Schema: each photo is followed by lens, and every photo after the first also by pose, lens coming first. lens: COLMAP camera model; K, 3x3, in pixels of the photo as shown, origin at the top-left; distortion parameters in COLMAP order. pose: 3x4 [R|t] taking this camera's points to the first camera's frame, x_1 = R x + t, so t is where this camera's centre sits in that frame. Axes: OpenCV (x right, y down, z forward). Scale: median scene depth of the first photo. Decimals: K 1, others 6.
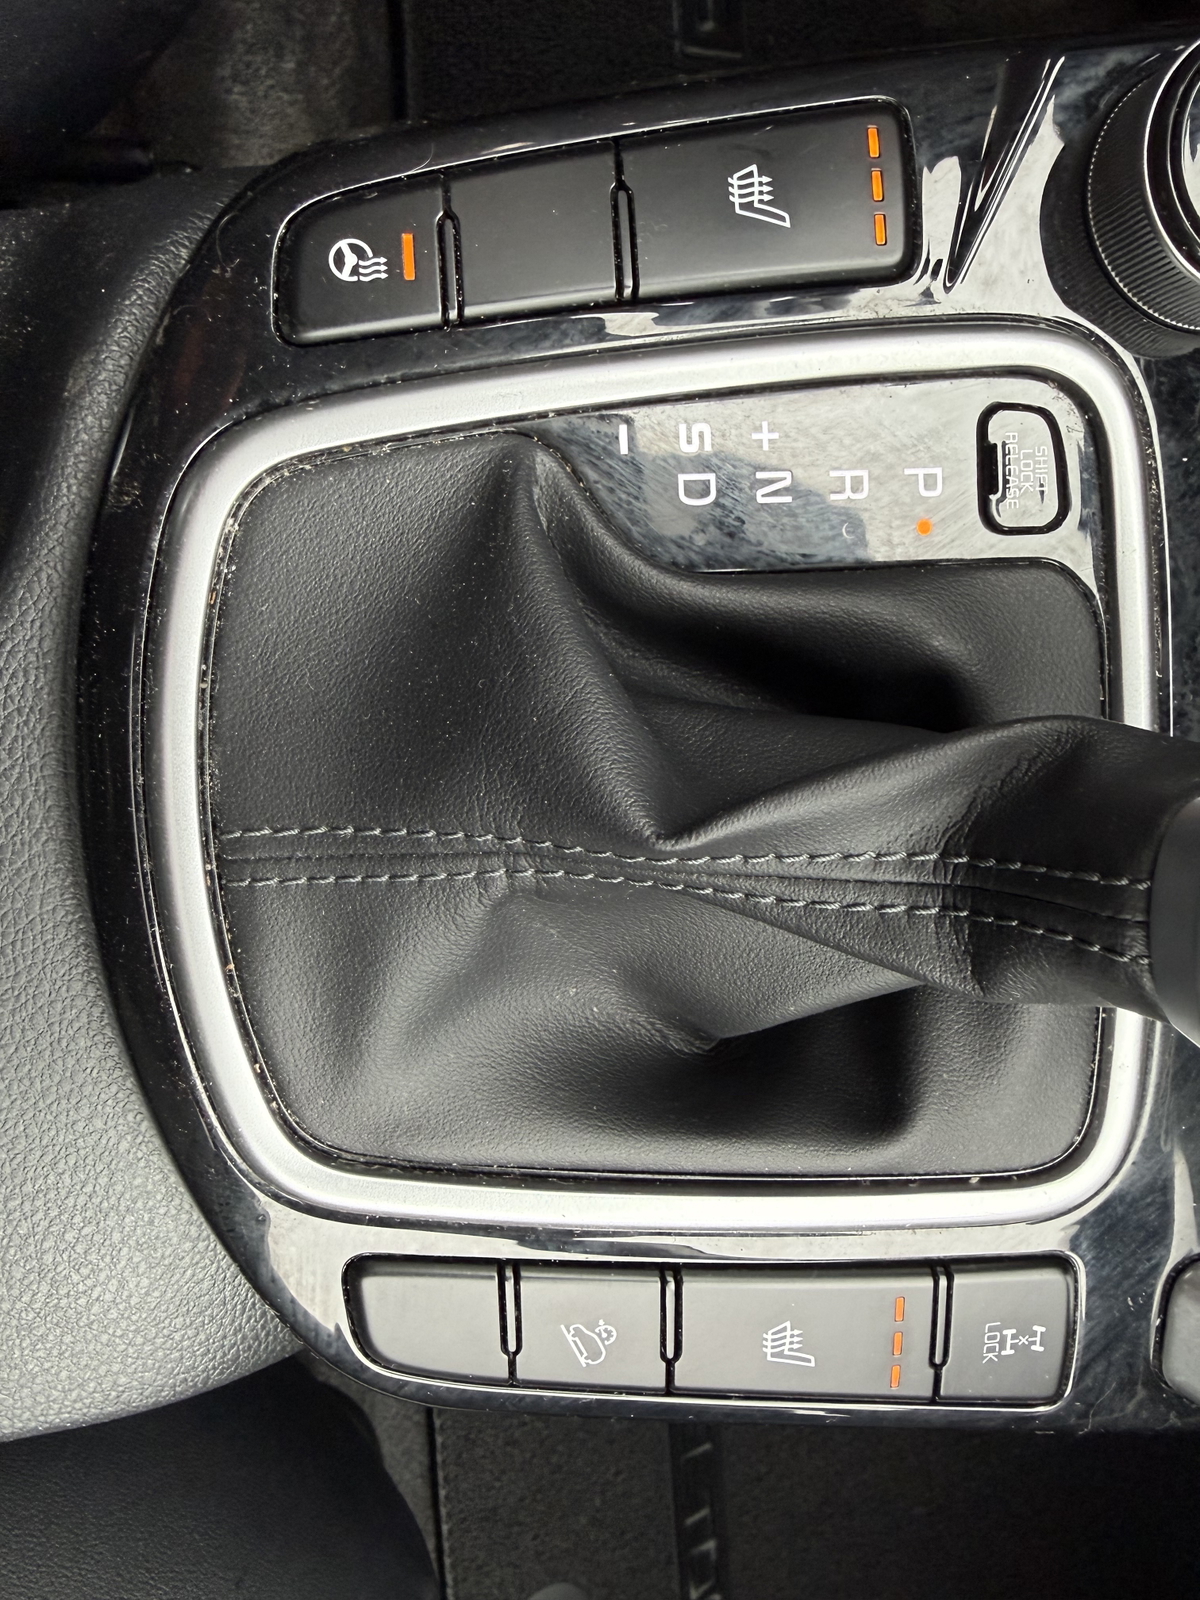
lens RADIAL K [[1164.4, 0, 591.9], [0, 1164.4, 711.7], [0, 0, 1]] dist [-0.009119, -0.010828]
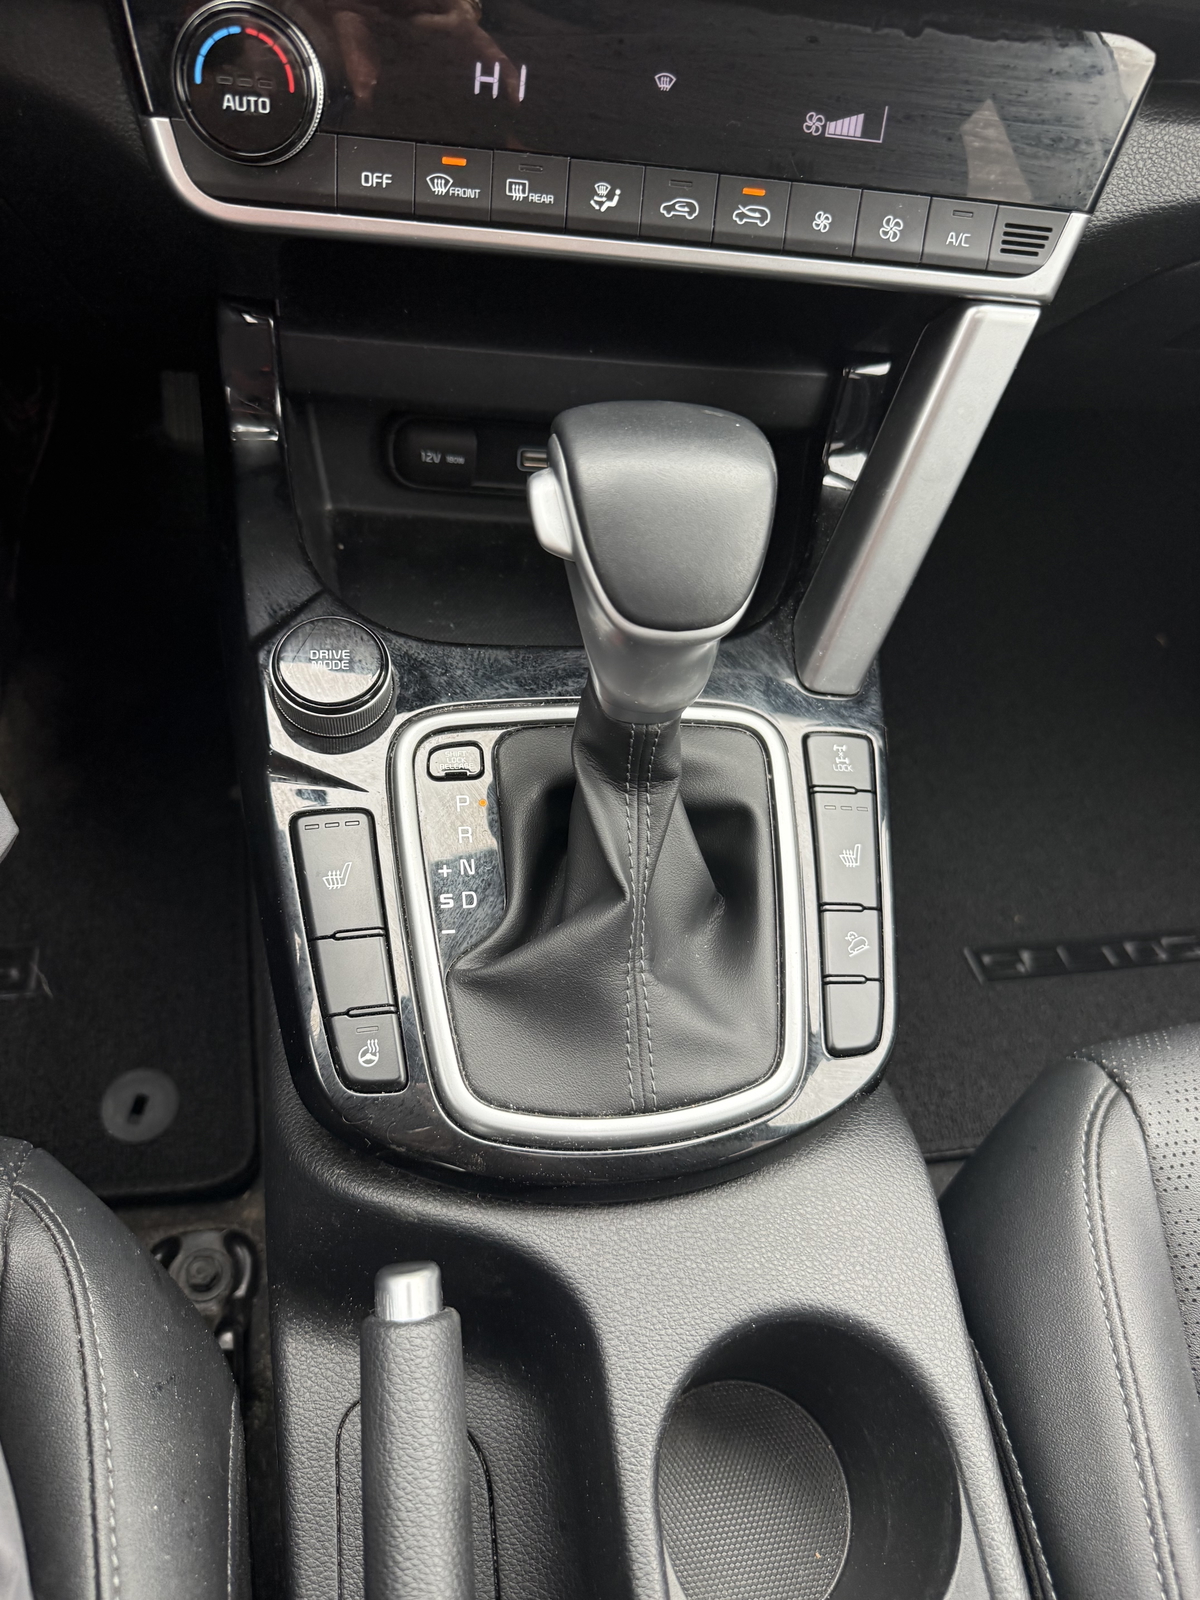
lens RADIAL K [[1164.4, 0, 586.6], [0, 1164.4, 800.3], [0, 0, 1]] dist [-0.009119, -0.010828]
pose [[-0.041106, -0.957415, 0.285772, -0.371310], [0.996031, -0.016666, 0.087435, -0.157065], [-0.078949, 0.288232, 0.954300, -1.198447]]
